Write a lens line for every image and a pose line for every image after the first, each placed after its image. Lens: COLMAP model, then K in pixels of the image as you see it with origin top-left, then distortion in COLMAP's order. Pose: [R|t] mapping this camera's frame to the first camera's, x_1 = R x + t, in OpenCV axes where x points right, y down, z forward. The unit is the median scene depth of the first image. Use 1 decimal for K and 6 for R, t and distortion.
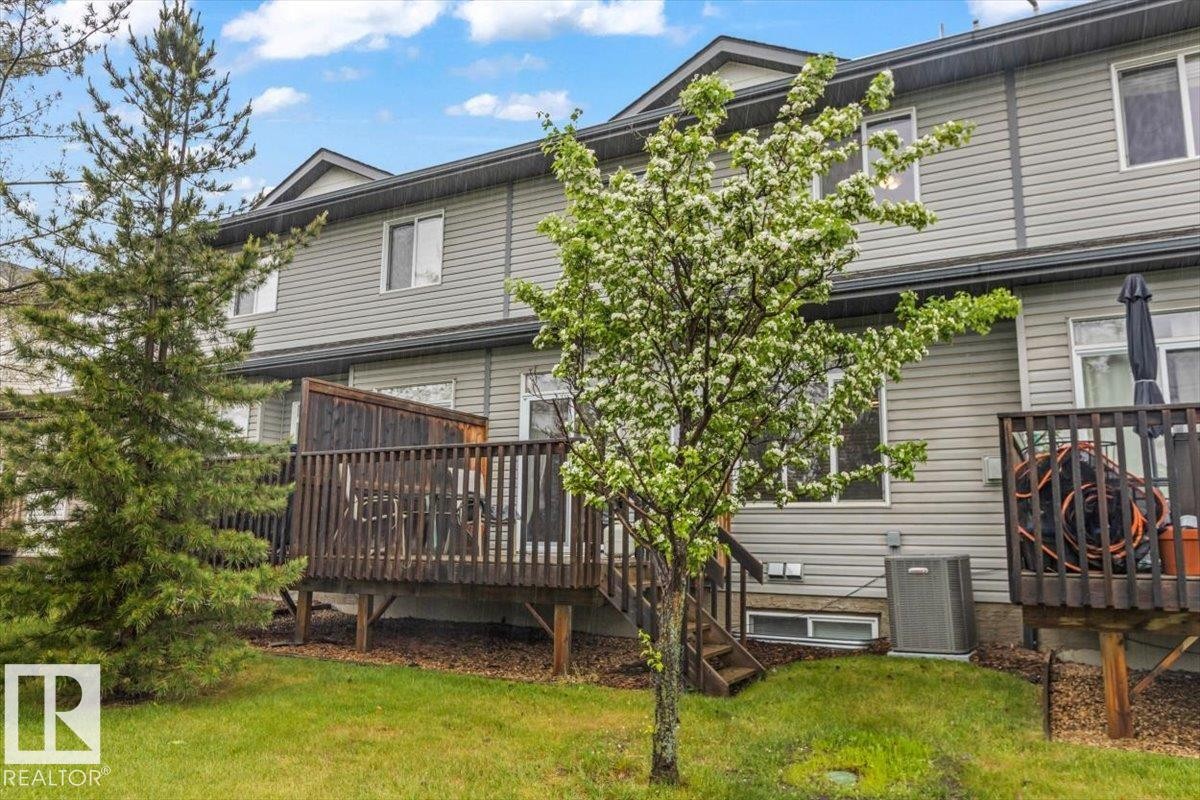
lens RADIAL K [[915.9, 0, 600.0], [0, 915.9, 400.0], [0, 0, 1]] dist [0.009356, 0.001620]
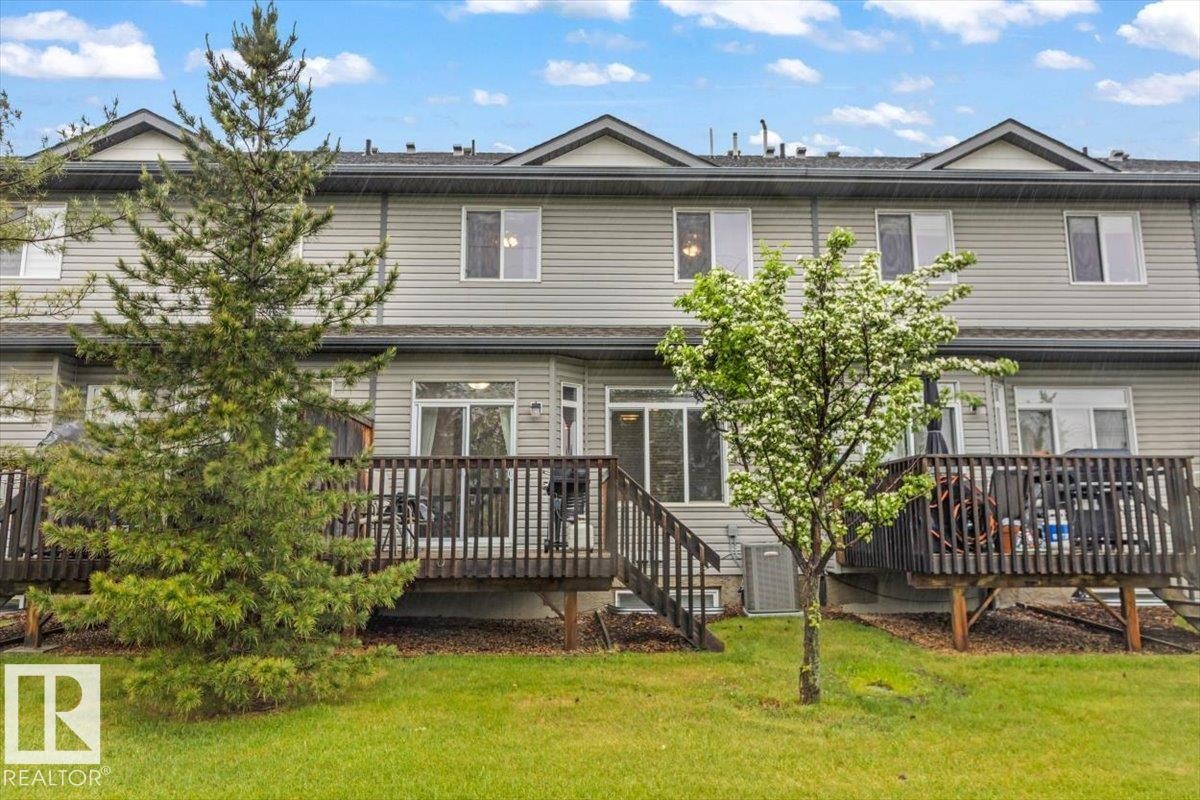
lens RADIAL K [[915.9, 0, 600.0], [0, 915.9, 400.0], [0, 0, 1]] dist [0.009356, 0.001620]
pose [[0.848933, 0.058485, 0.525255, -0.670481], [-0.068149, 0.997675, -0.000943, -0.030116], [-0.524088, -0.034995, 0.850945, -0.039553]]
